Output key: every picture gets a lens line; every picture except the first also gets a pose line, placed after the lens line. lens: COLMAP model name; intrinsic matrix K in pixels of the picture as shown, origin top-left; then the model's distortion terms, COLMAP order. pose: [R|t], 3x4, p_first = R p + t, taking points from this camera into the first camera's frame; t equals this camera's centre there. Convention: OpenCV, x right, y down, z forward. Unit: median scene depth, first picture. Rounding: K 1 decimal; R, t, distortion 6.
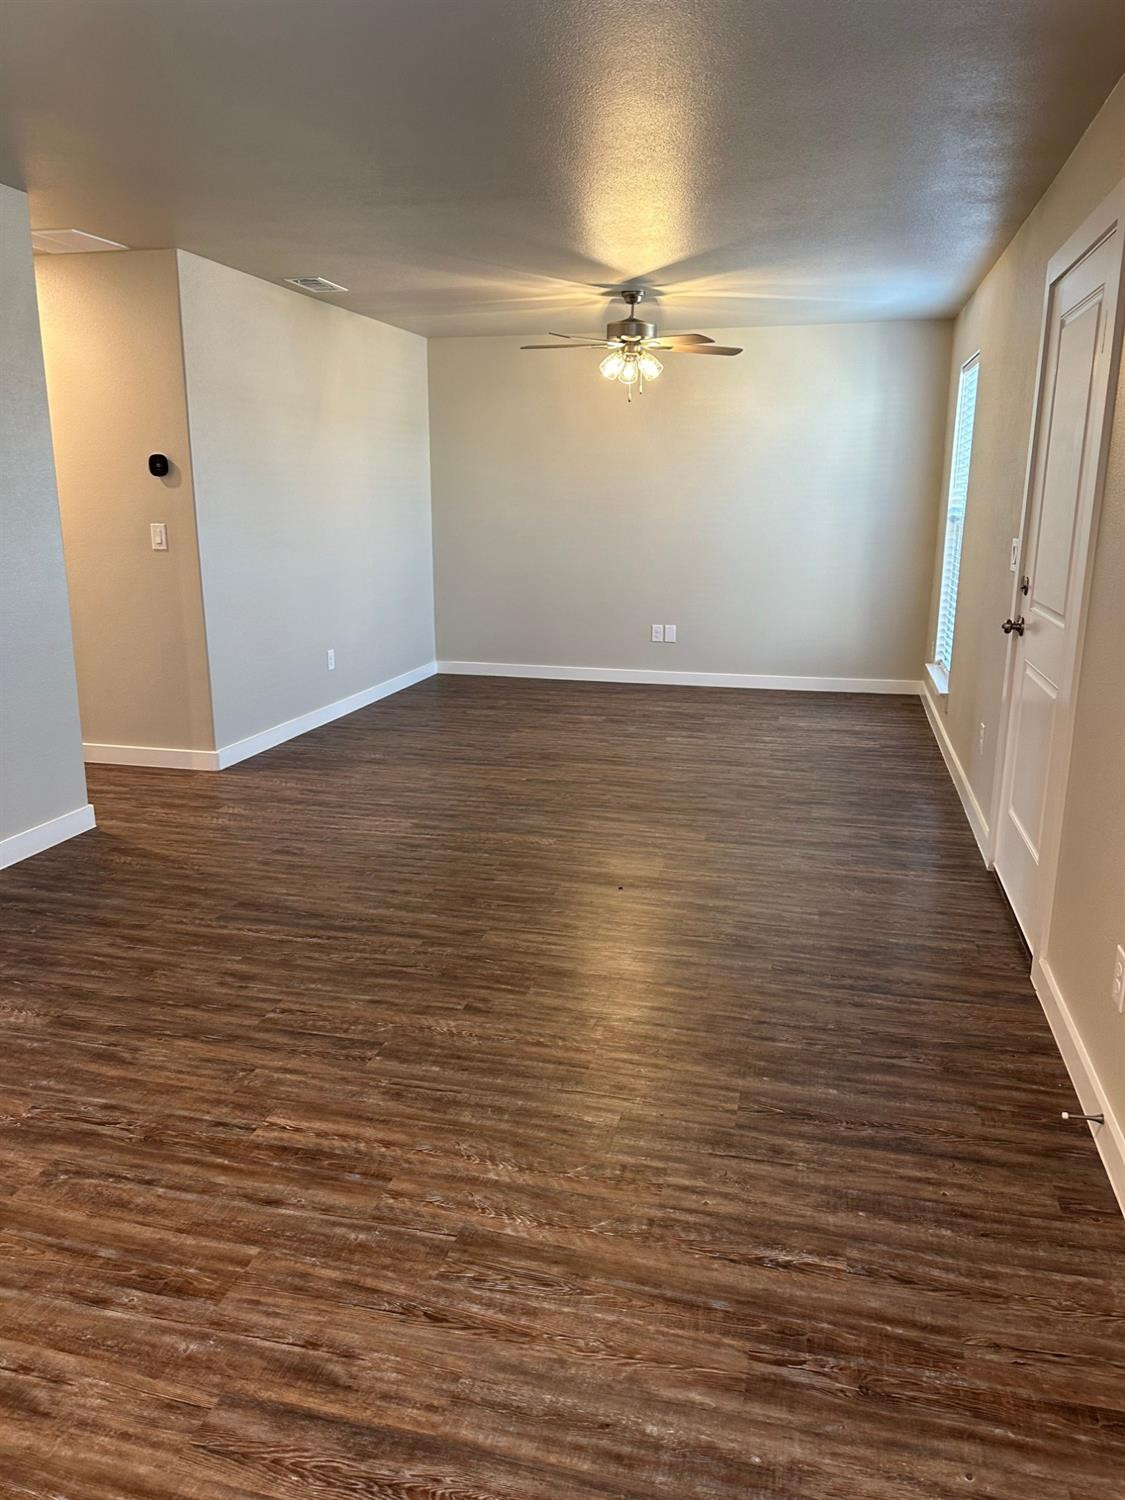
lens RADIAL K [[1058.4, 0, 553.1], [0, 1058.4, 754.6], [0, 0, 1]] dist [0.039639, -0.037108]
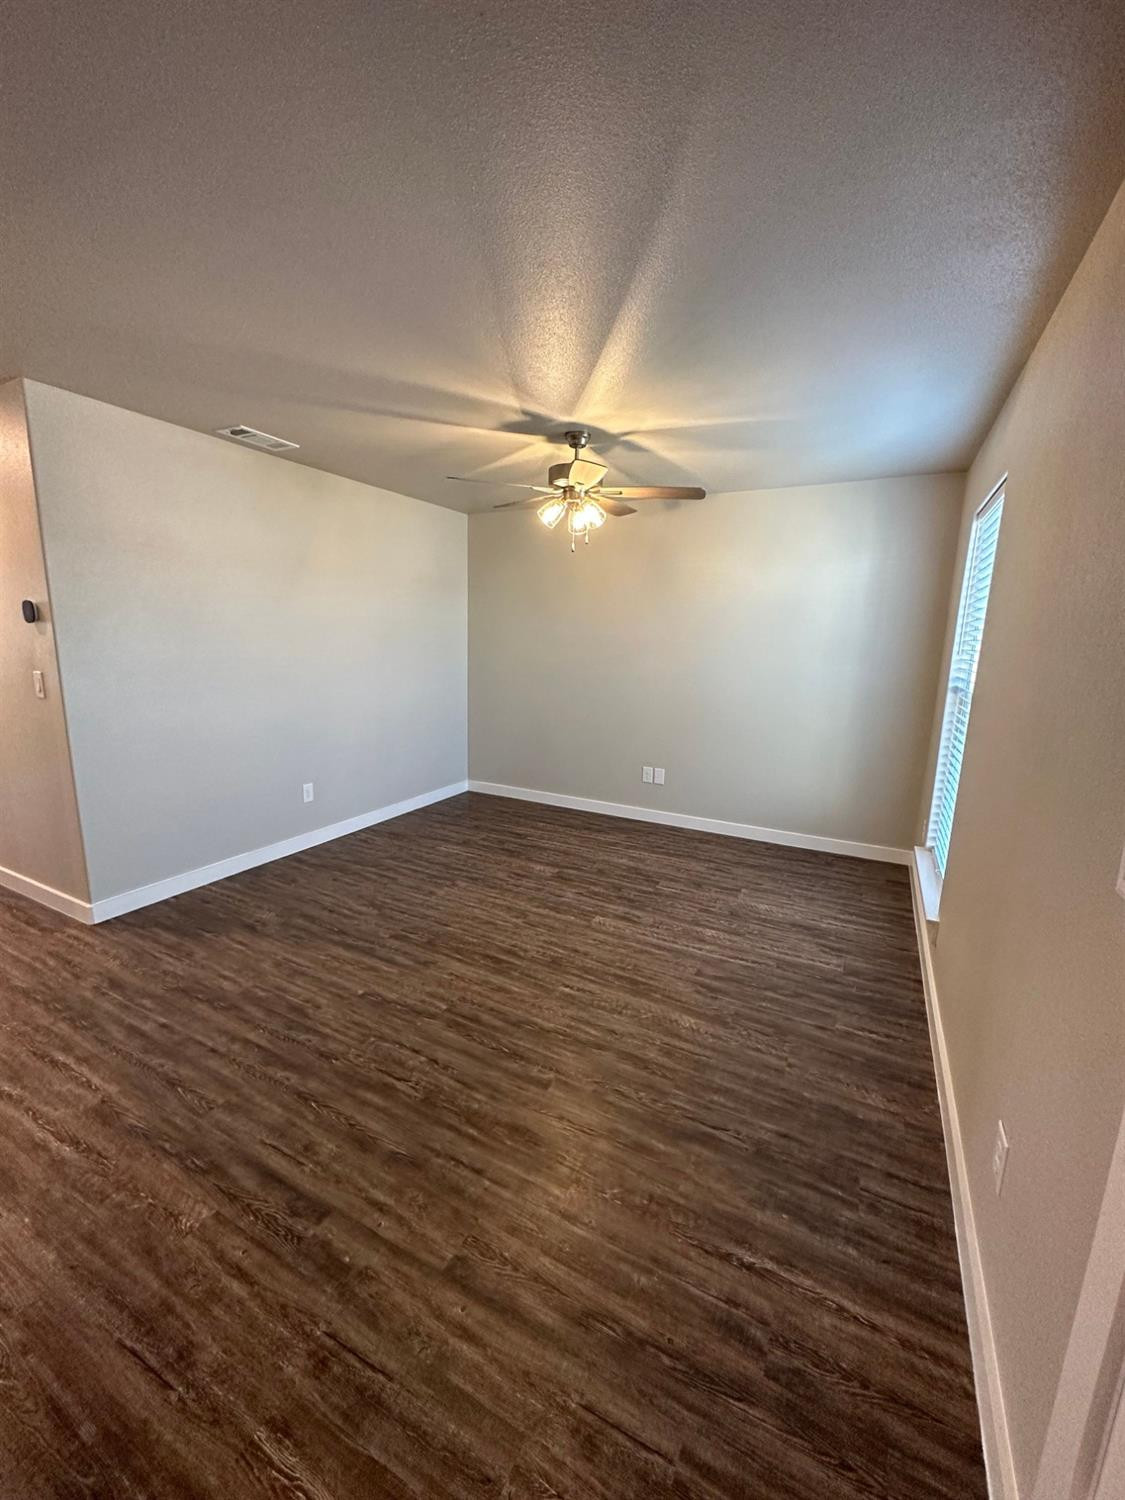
lens RADIAL K [[591.4, 0, 566.1], [0, 591.4, 748.4], [0, 0, 1]] dist [-0.006728, 0.000053]
pose [[0.973994, 0.063565, -0.217476, 0.244521], [-0.075965, 0.995899, -0.049129, -0.175556], [0.213462, 0.064372, 0.974828, 0.657517]]
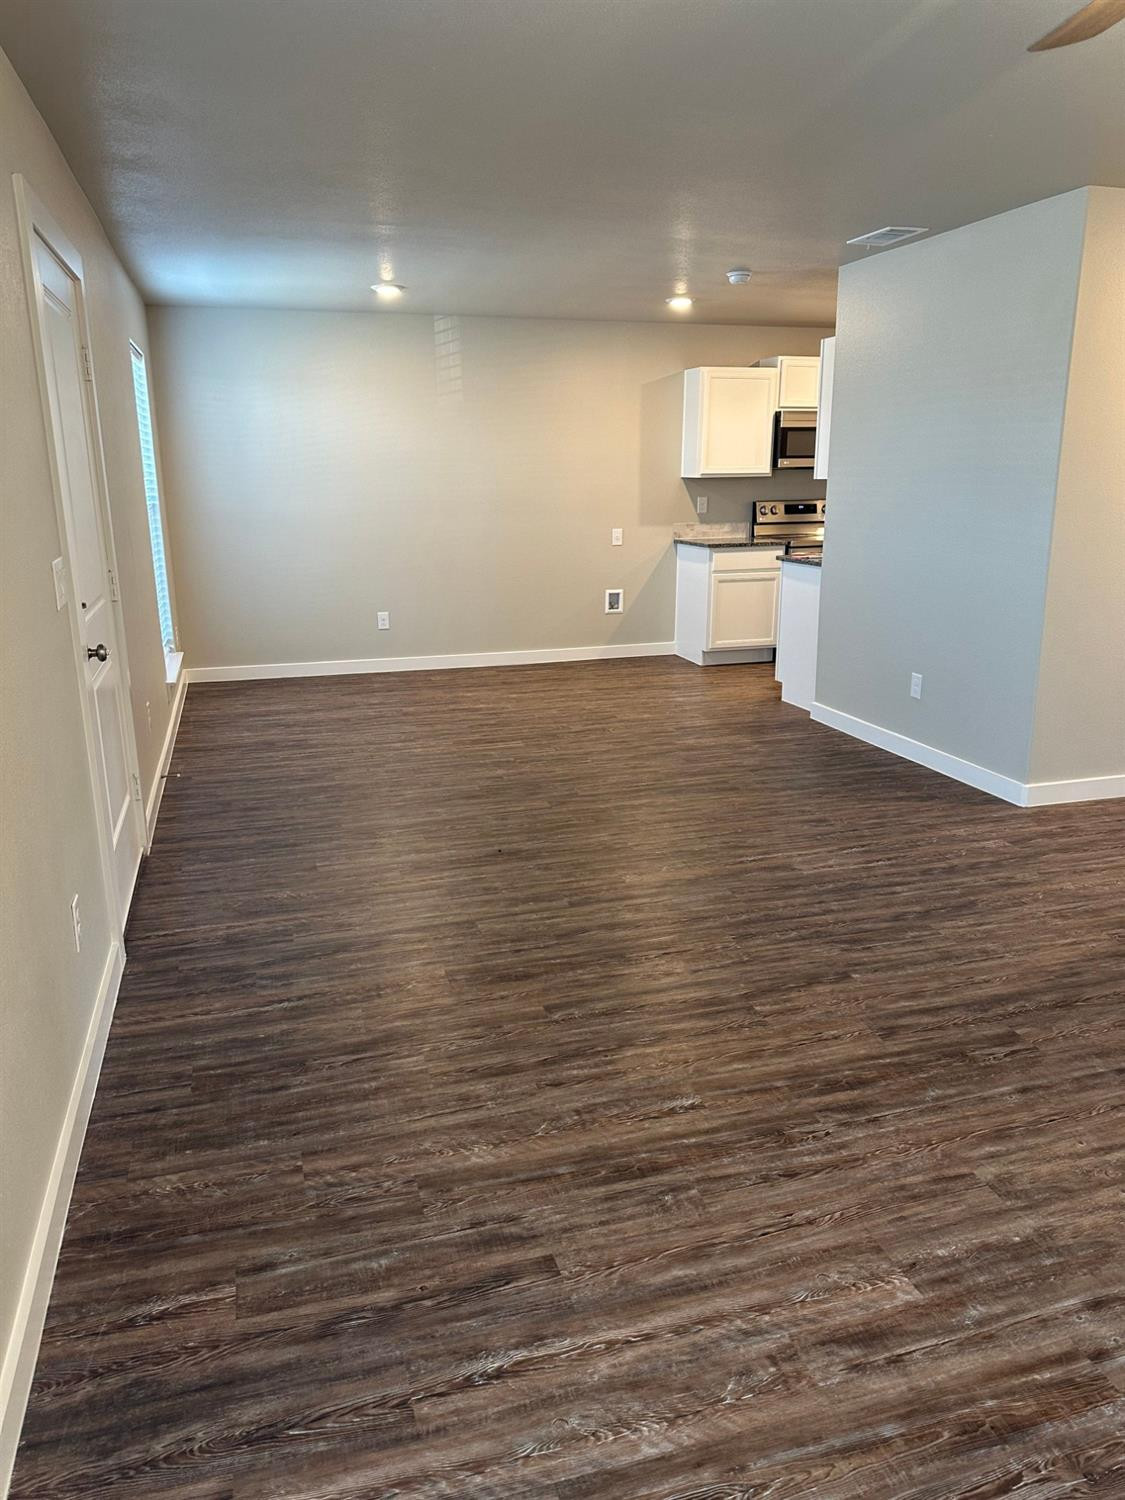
lens RADIAL K [[1058.4, 0, 558.7], [0, 1058.4, 742.0], [0, 0, 1]] dist [0.039639, -0.037108]
pose [[-0.859025, 0.129286, -0.495339, 0.442313], [-0.119111, 0.890556, 0.439003, -0.376762], [0.497884, 0.436115, -0.749610, 1.486731]]
